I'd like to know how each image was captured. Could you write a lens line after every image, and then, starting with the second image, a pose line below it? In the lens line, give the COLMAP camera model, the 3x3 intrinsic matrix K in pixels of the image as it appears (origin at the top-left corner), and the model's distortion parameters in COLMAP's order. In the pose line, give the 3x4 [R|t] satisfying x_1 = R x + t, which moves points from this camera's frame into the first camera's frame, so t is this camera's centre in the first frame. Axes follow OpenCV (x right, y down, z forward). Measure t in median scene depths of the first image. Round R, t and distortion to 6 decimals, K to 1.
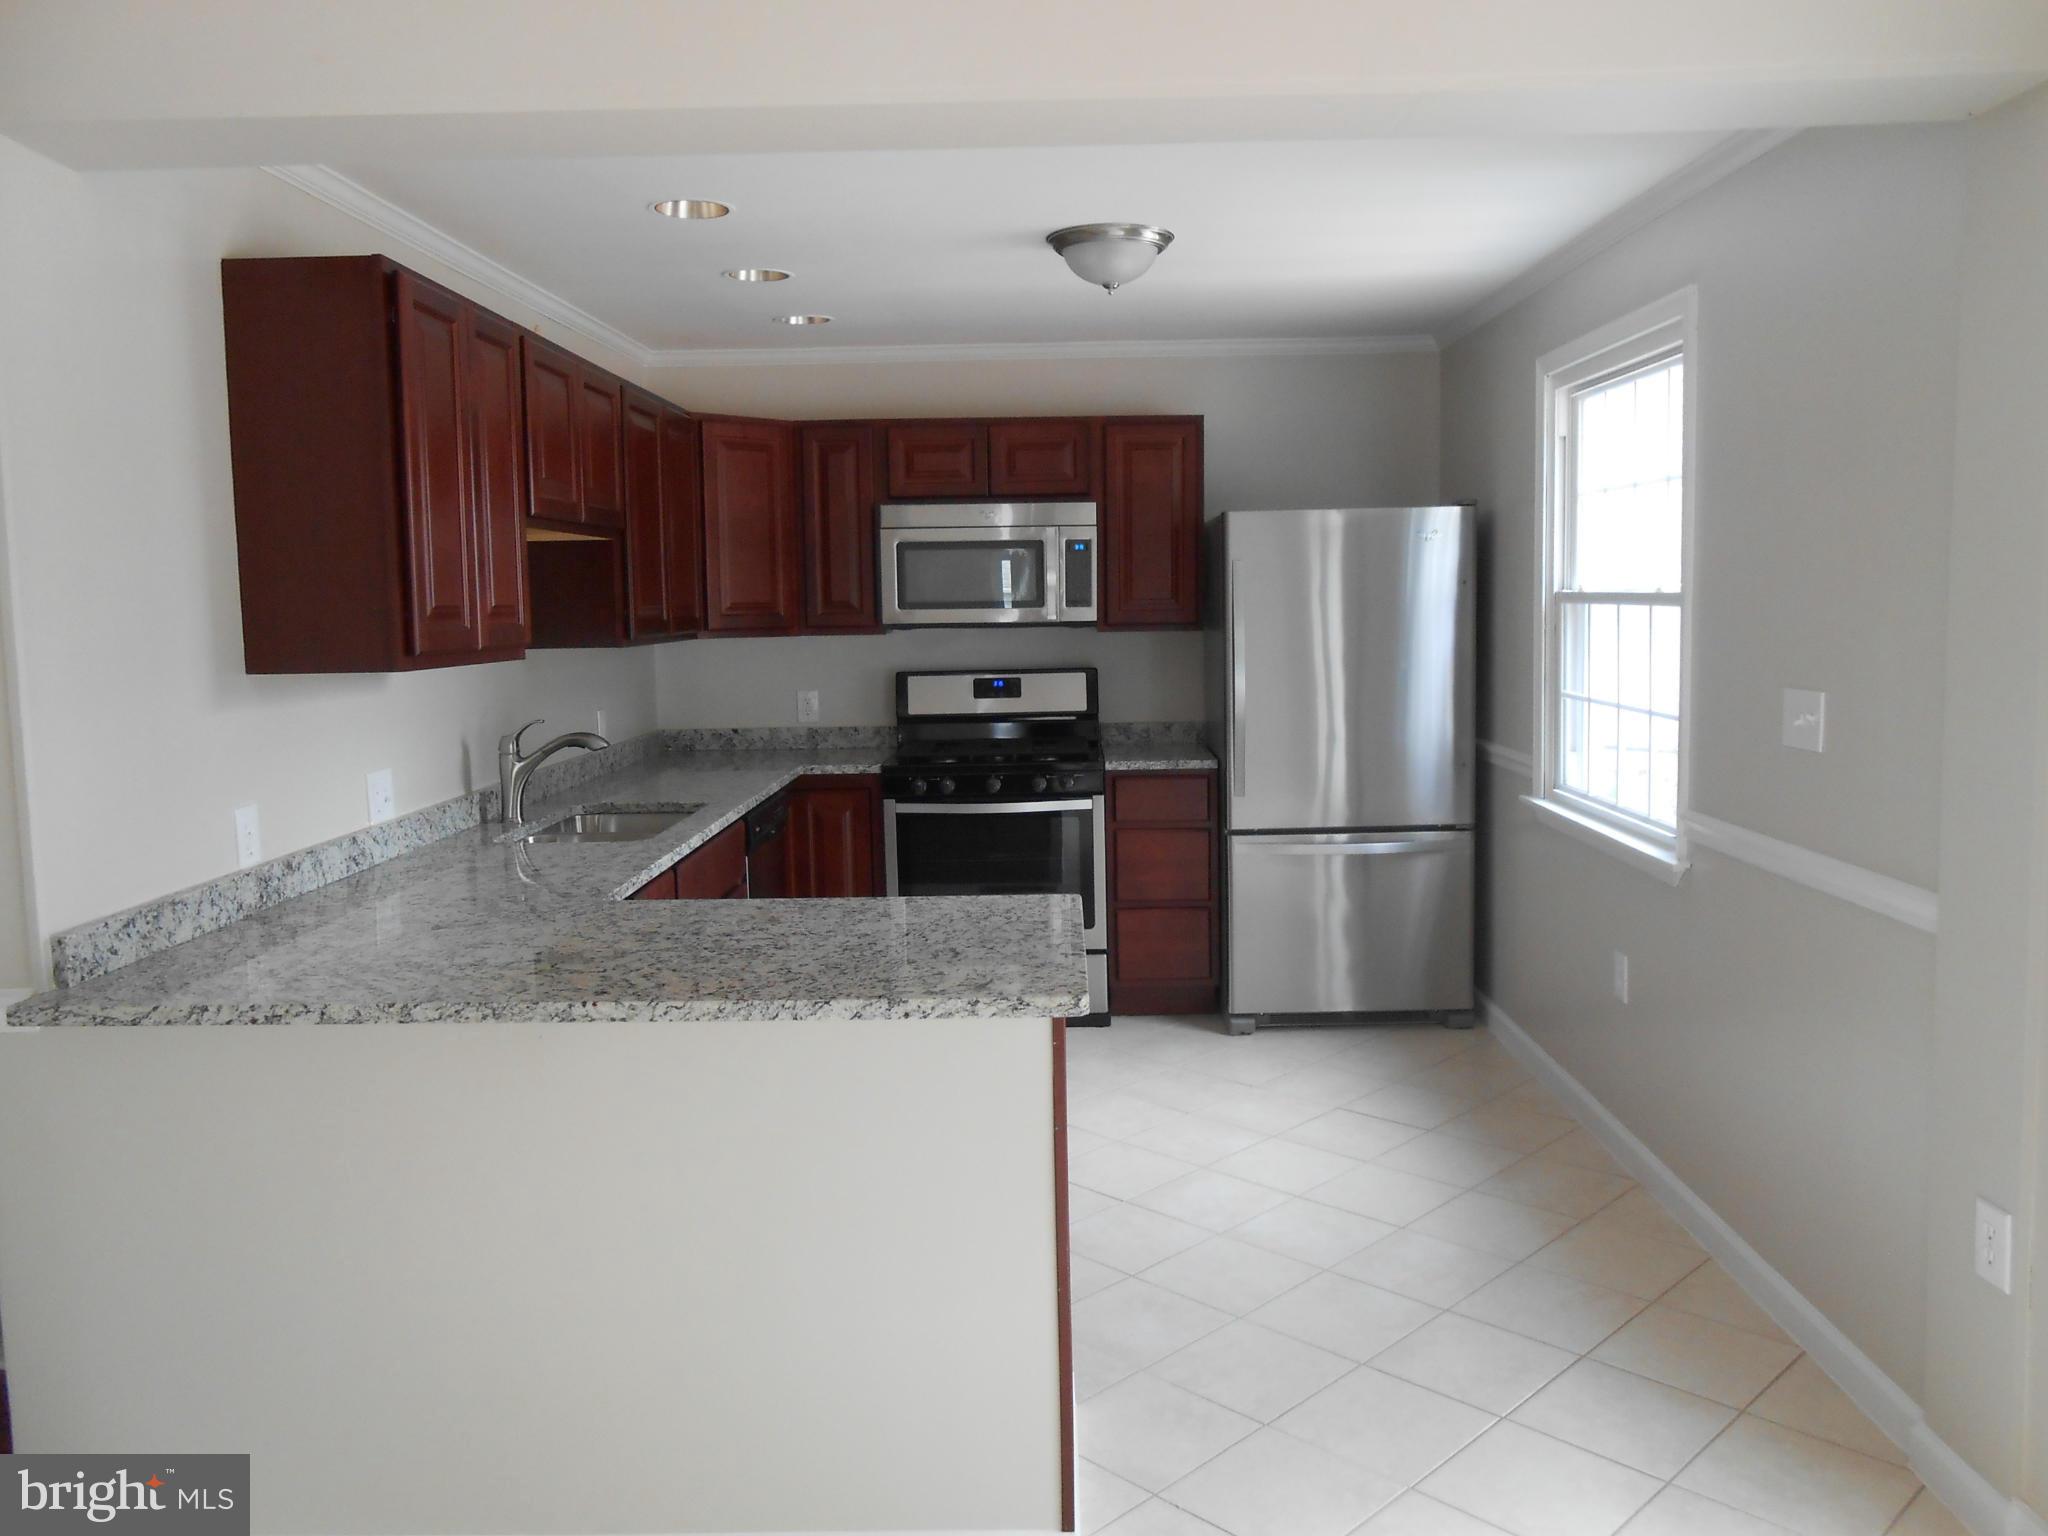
lens RADIAL K [[1591.1, 0, 1071.1], [0, 1591.1, 756.1], [0, 0, 1]] dist [-0.055327, 0.081833]
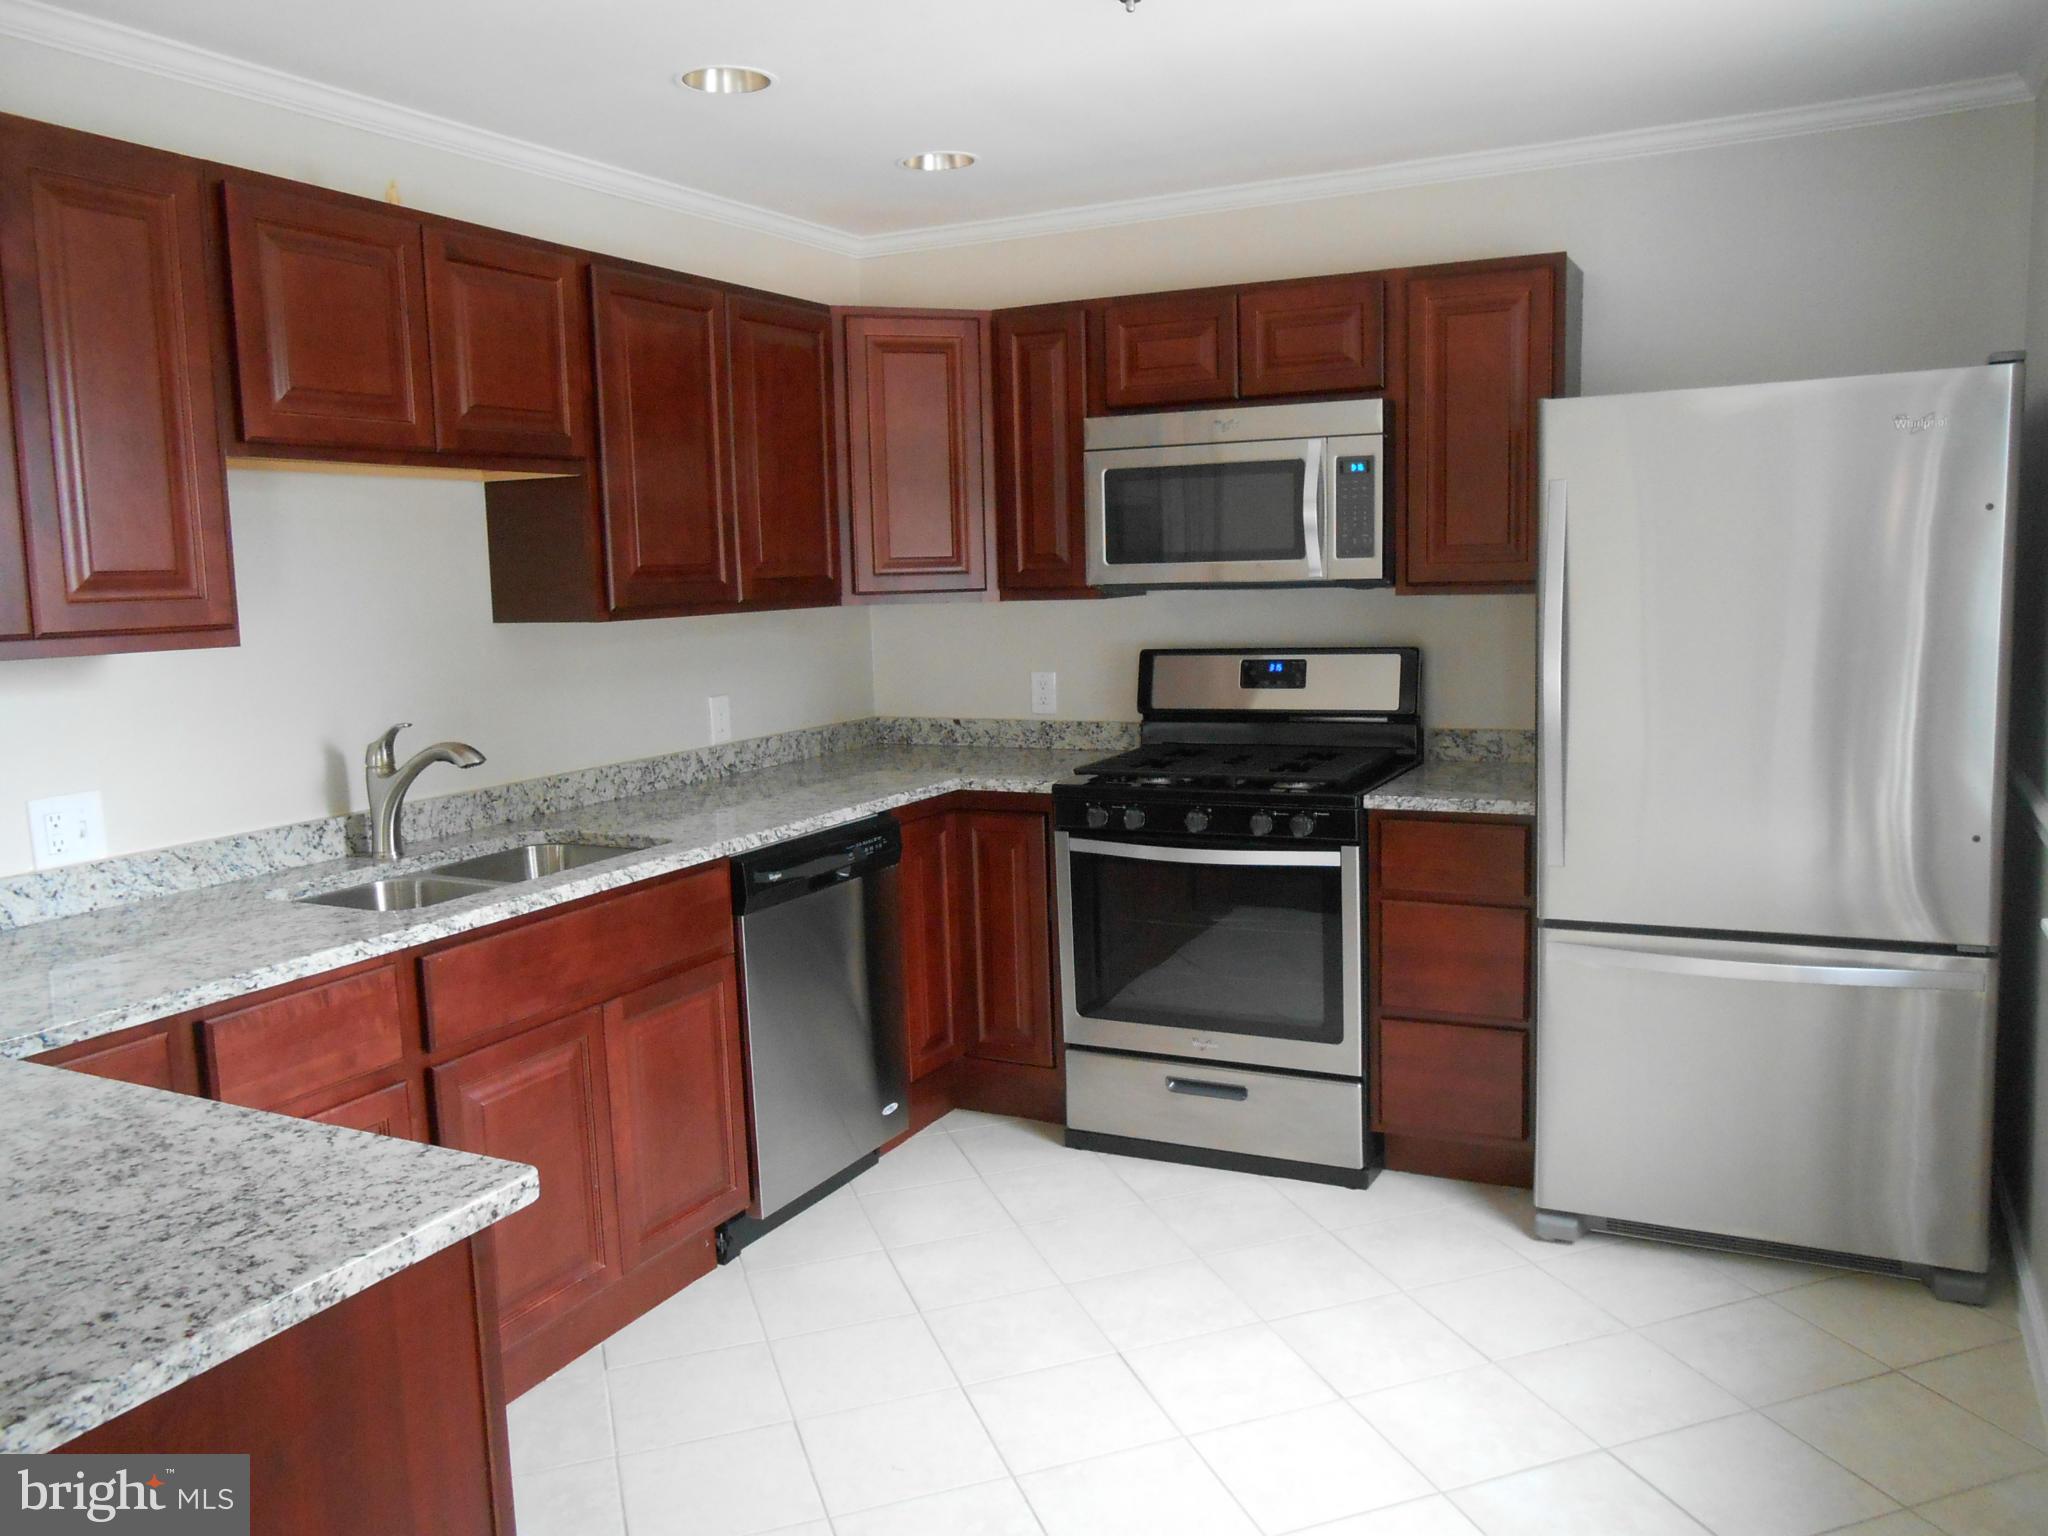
lens RADIAL K [[1591.1, 0, 1071.1], [0, 1591.1, 756.1], [0, 0, 1]] dist [-0.055327, 0.081833]
pose [[0.895992, 0.043975, -0.441888, 0.196666], [-0.029618, 0.998787, 0.039341, -0.033556], [0.443081, -0.022162, 0.896207, 0.350395]]
